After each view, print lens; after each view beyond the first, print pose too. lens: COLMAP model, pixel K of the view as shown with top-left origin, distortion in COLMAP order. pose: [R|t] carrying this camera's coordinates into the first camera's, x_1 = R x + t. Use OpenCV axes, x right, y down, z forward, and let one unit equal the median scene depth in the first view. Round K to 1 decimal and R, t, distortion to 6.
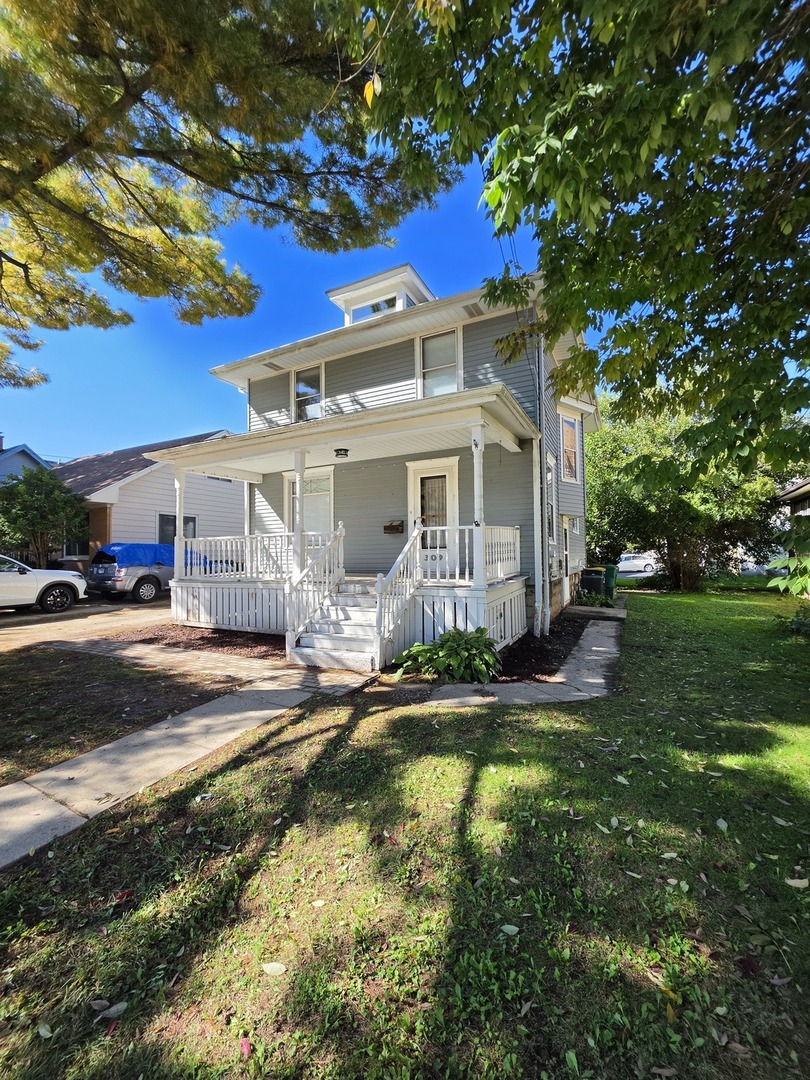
lens RADIAL K [[432.4, 0, 403.8], [0, 432.4, 541.4], [0, 0, 1]] dist [-0.000505, -0.001467]
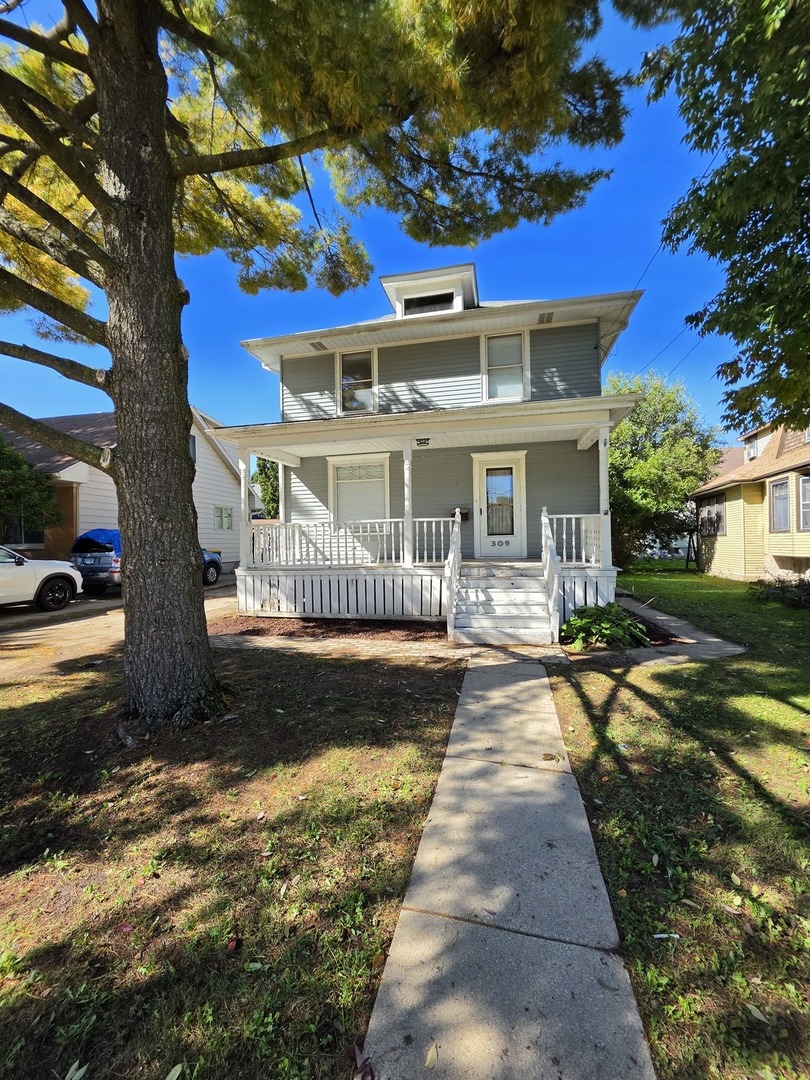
lens RADIAL K [[432.4, 0, 400.4], [0, 432.4, 539.3], [0, 0, 1]] dist [-0.000505, -0.001467]
pose [[0.968847, -0.001392, 0.247655, -0.440725], [-0.003931, 0.999772, 0.020999, 0.005863], [-0.247628, -0.021319, 0.968621, 0.013881]]
